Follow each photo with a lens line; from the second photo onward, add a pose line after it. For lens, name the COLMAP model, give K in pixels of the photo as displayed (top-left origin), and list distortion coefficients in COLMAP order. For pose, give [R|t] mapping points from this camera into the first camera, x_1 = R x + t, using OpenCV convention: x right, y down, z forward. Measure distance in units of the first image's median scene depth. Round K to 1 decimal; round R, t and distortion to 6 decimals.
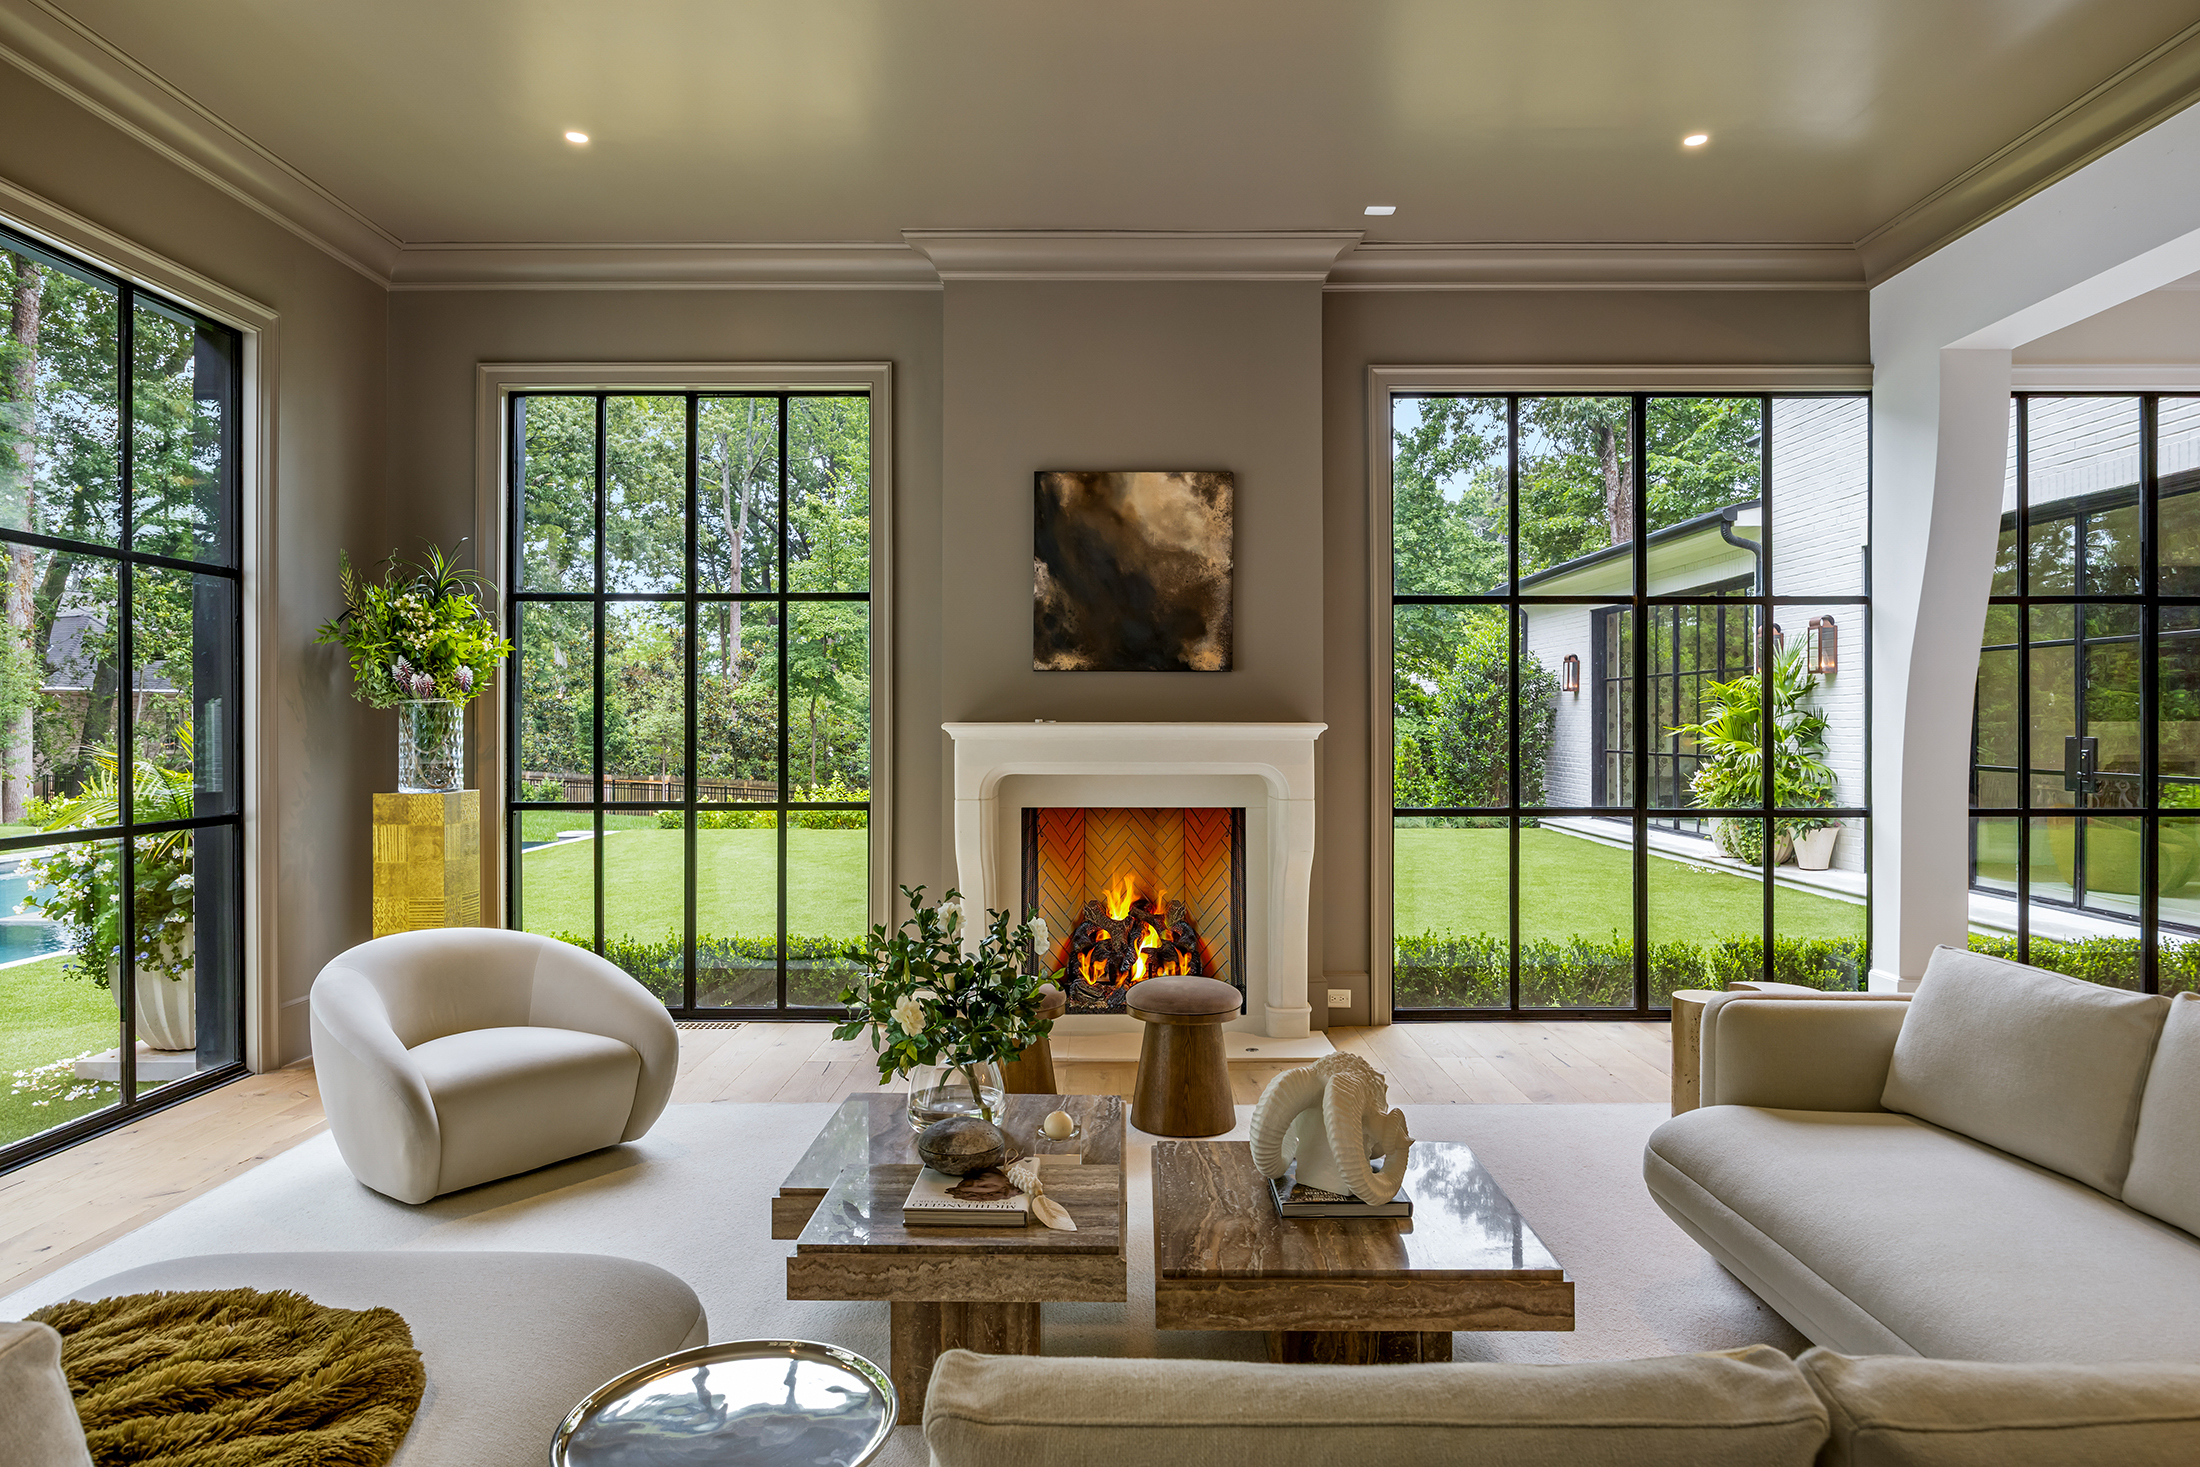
lens RADIAL K [[1327.2, 0, 1099.2], [0, 1327.2, 725.8], [0, 0, 1]] dist [-0.012637, -0.002140]
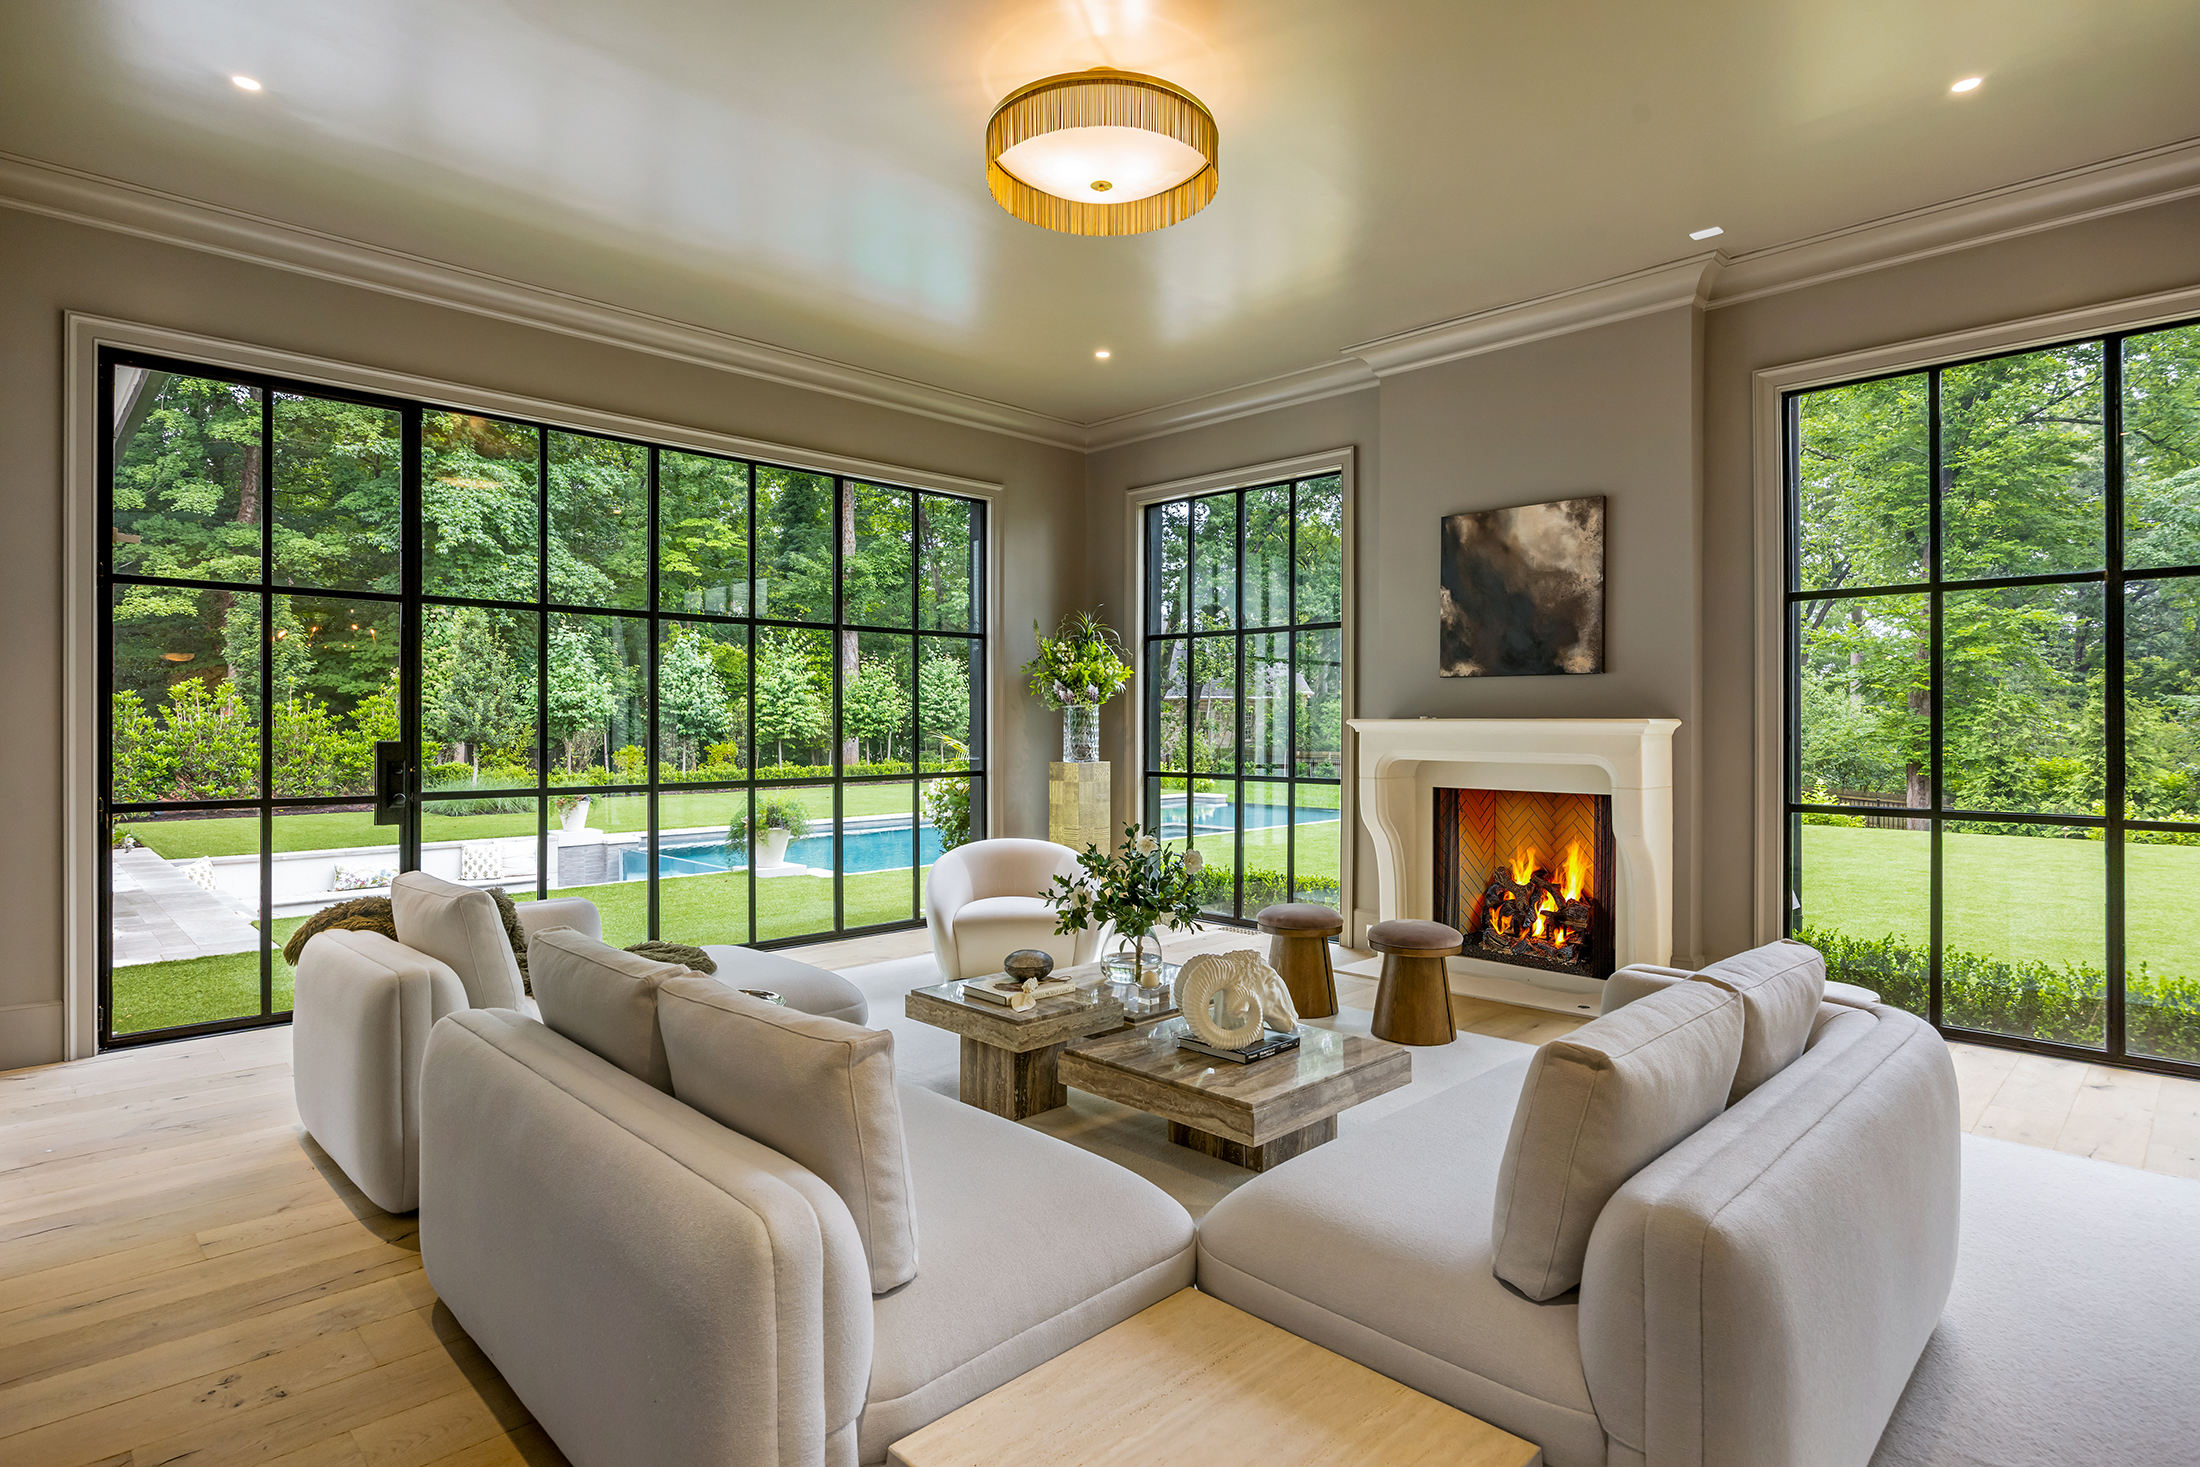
lens RADIAL K [[1139.9, 0, 1083.7], [0, 1139.9, 750.1], [0, 0, 1]] dist [-0.032919, 0.000512]
pose [[0.699037, 0.017347, -0.714875, 0.481714], [0.000375, 0.999697, 0.024625, 0.000584], [0.715086, -0.017481, 0.698818, 0.011668]]
